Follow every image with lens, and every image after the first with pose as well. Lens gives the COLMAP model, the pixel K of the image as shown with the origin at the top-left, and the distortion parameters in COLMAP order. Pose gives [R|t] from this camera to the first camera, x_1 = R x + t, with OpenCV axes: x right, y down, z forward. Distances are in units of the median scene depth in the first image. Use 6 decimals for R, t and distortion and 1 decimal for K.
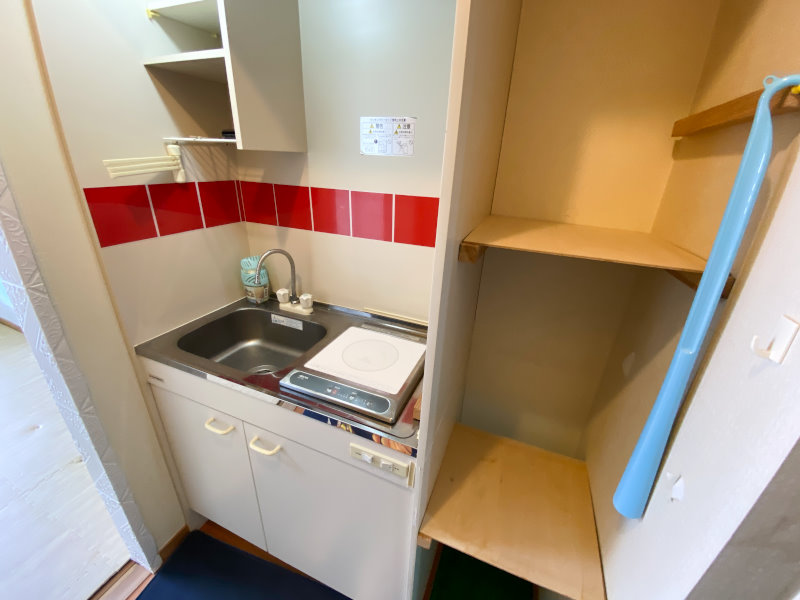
lens RADIAL K [[325.0, 0, 392.9], [0, 325.0, 303.0], [0, 0, 1]] dist [0.007454, -0.014386]
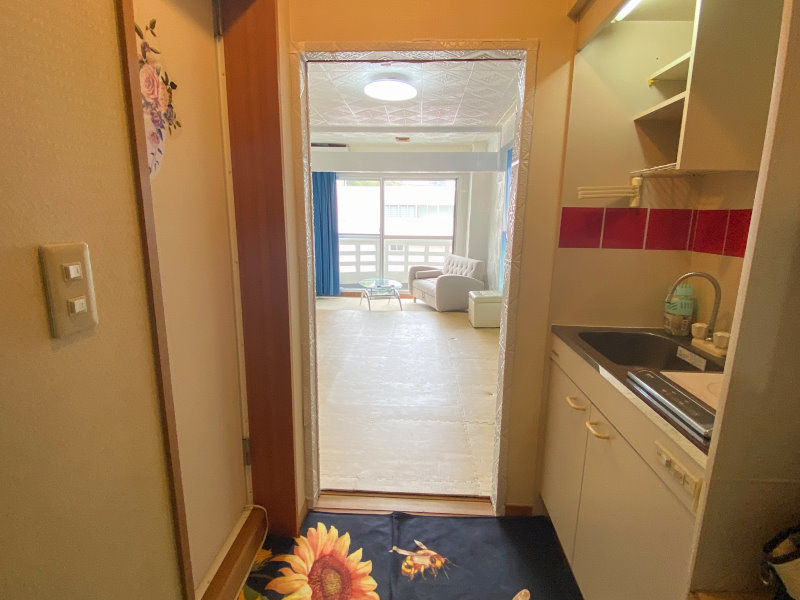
lens RADIAL K [[397.0, 0, 407.5], [0, 397.0, 313.7], [0, 0, 1]] dist [-0.028928, -0.002429]
pose [[0.350087, 0.187605, -0.917738, 0.404574], [-0.365114, 0.929579, 0.050747, 0.198238], [0.862630, 0.317313, 0.393931, -0.136347]]
